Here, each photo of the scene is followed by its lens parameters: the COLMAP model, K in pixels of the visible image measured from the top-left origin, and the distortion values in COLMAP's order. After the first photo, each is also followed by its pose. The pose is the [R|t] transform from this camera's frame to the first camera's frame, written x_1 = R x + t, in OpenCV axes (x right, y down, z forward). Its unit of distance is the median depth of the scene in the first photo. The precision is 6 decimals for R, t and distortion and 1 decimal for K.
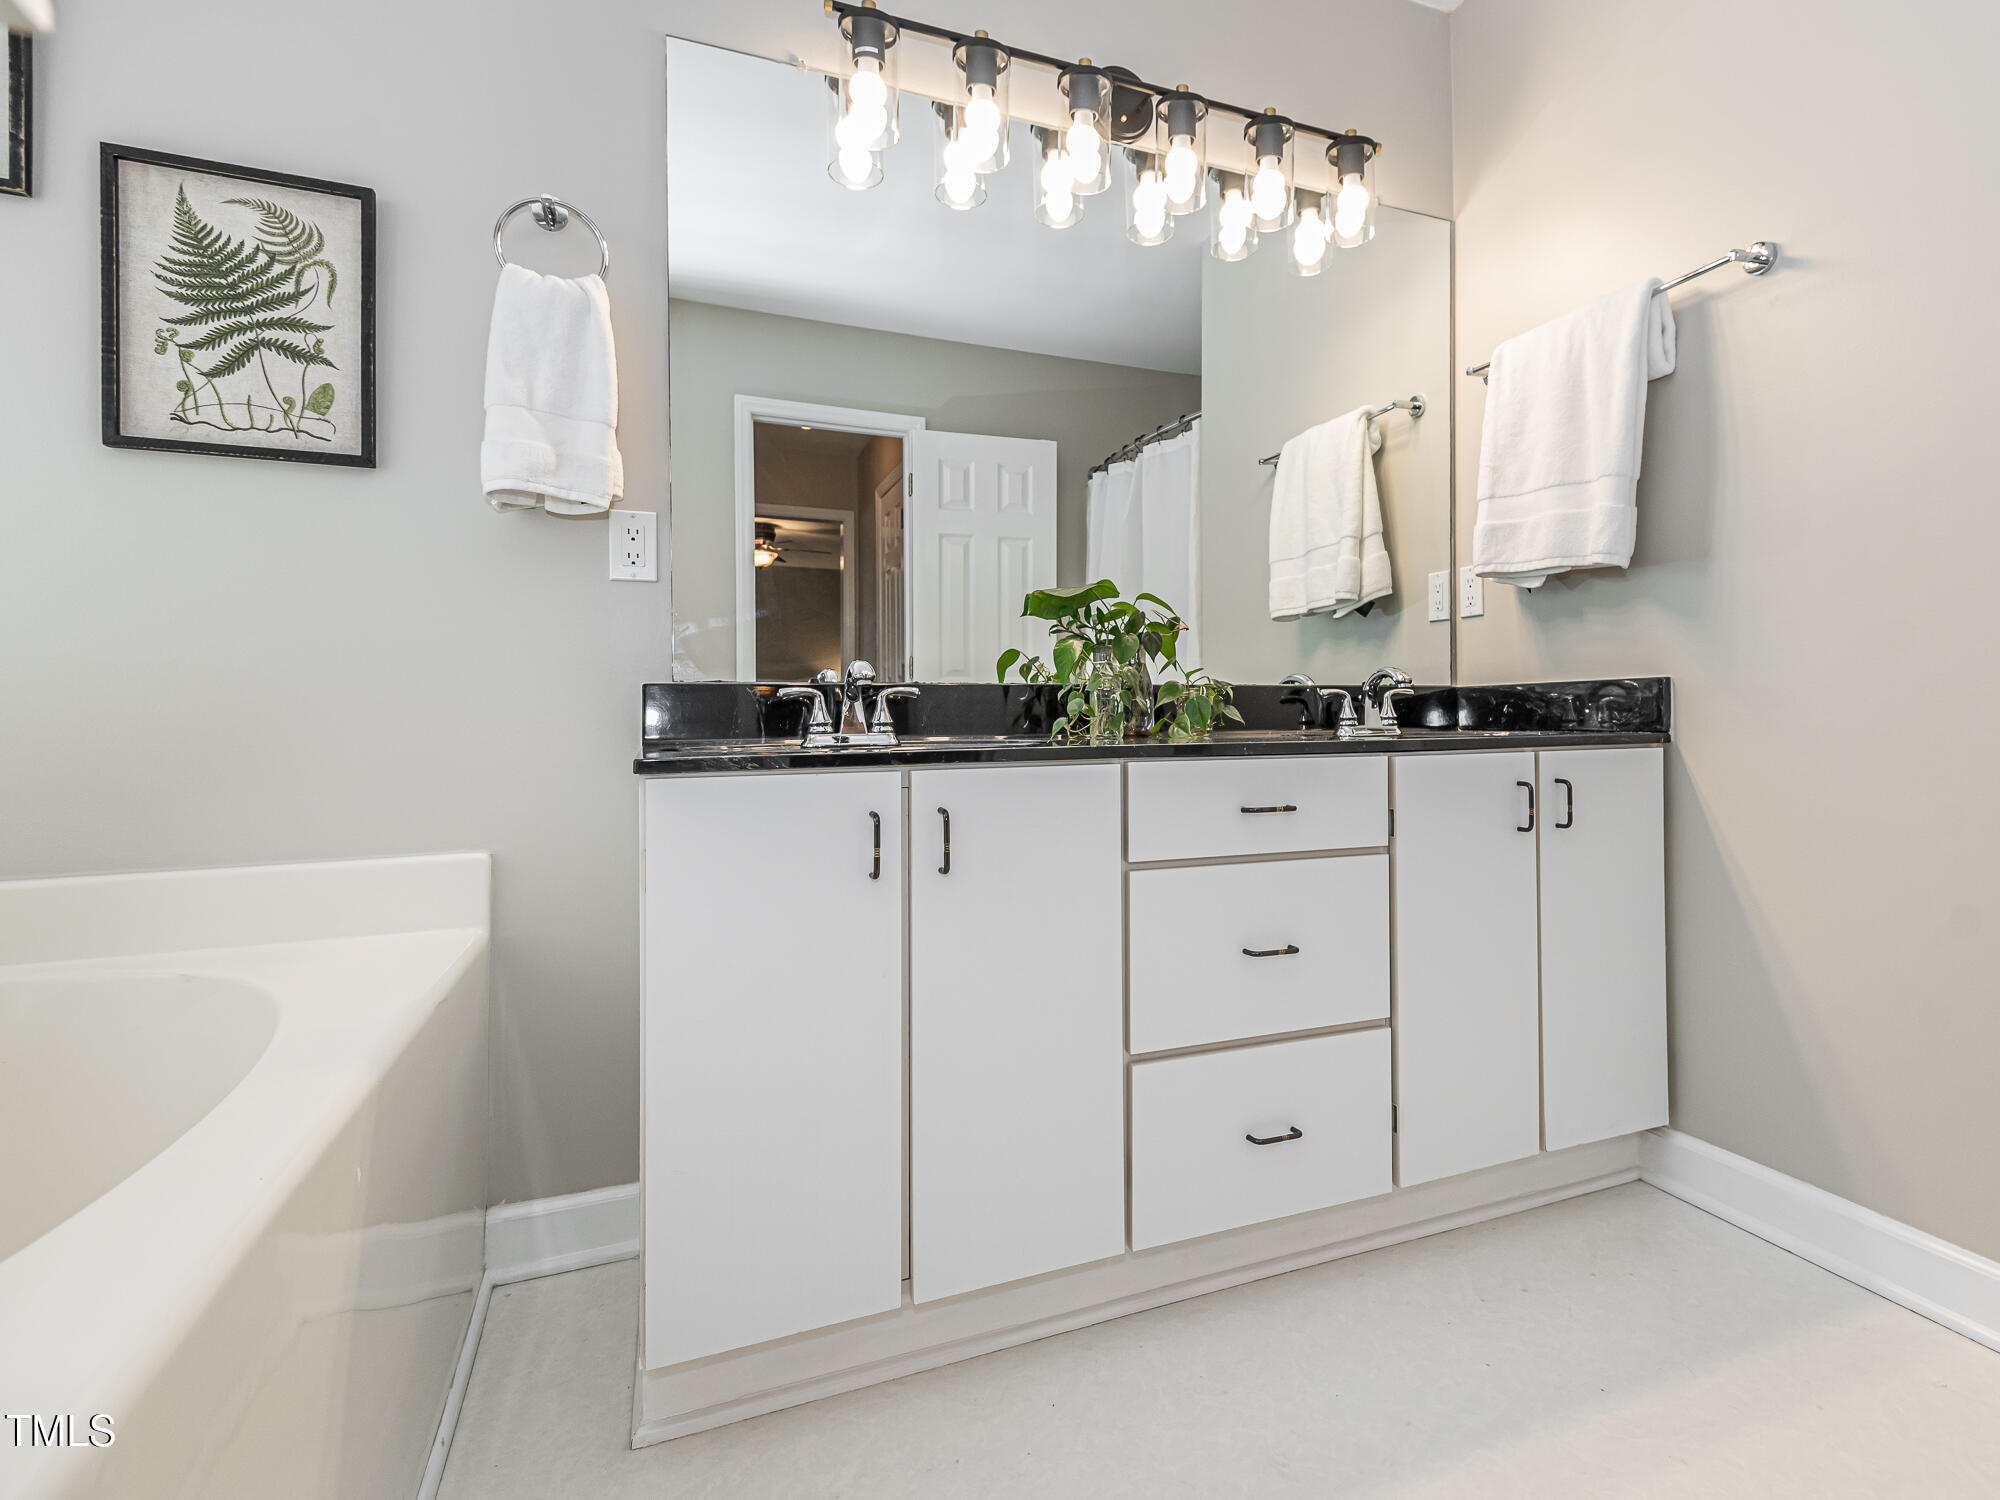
lens RADIAL K [[984.4, 0, 1078.8], [0, 984.4, 716.0], [0, 0, 1]] dist [0.041583, -0.028757]
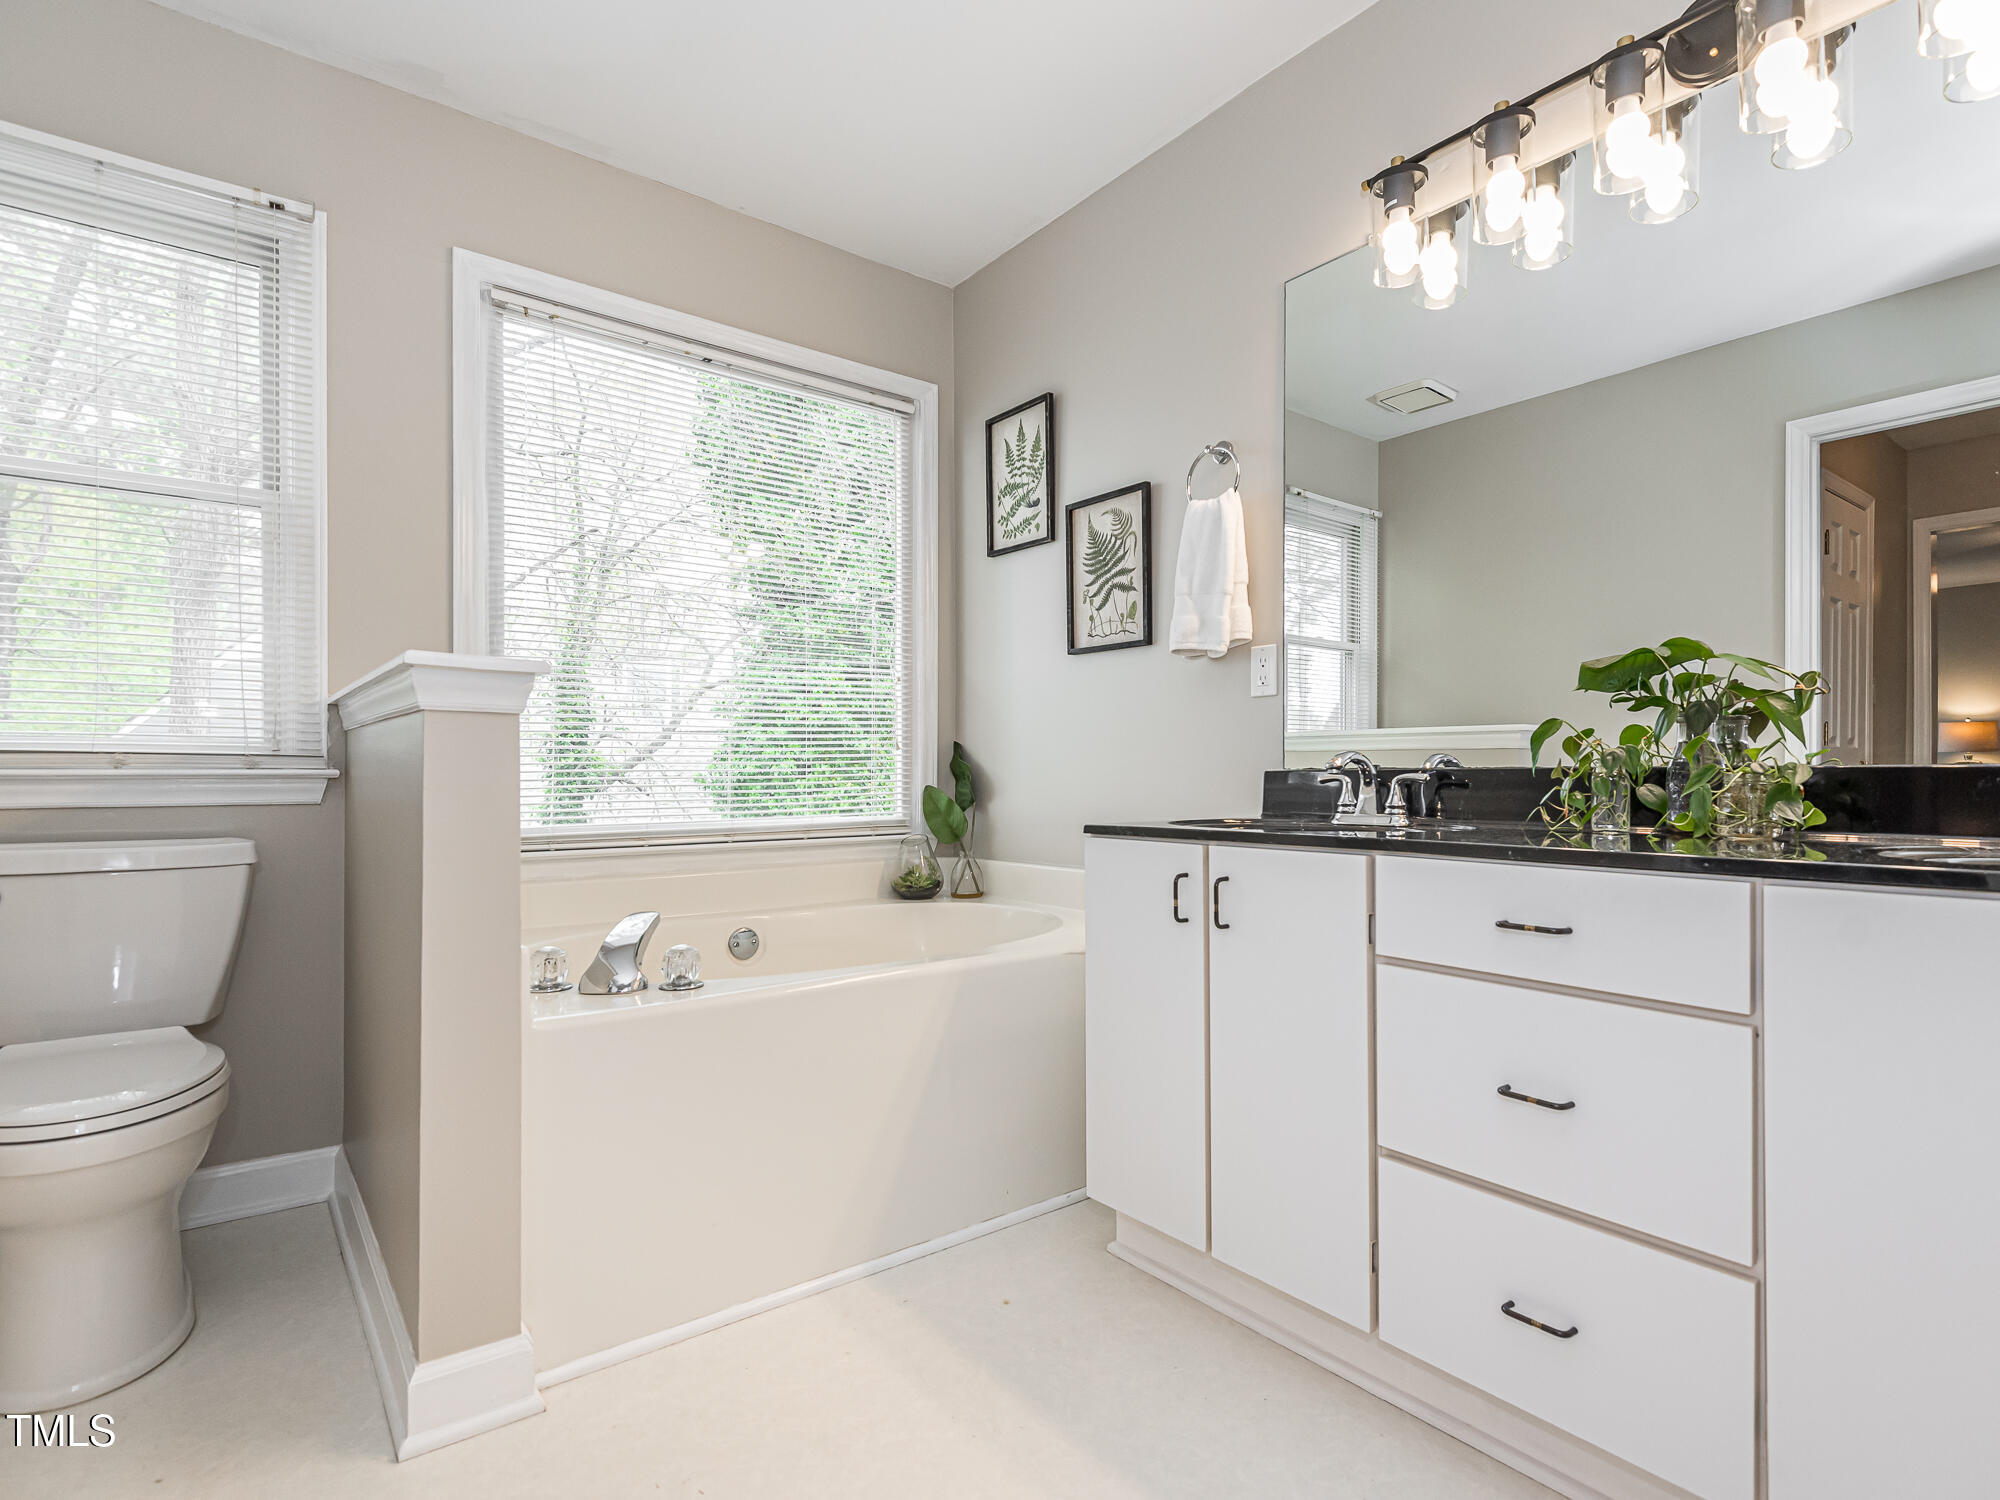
lens RADIAL K [[1015.8, 0, 1000.0], [0, 1015.8, 750.0], [0, 0, 1]] dist [0.045428, -0.033184]
pose [[0.246601, -0.018094, -0.968948, 0.916192], [0.003121, 0.999835, -0.017876, -0.041654], [0.969112, 0.001384, 0.246617, 0.338542]]
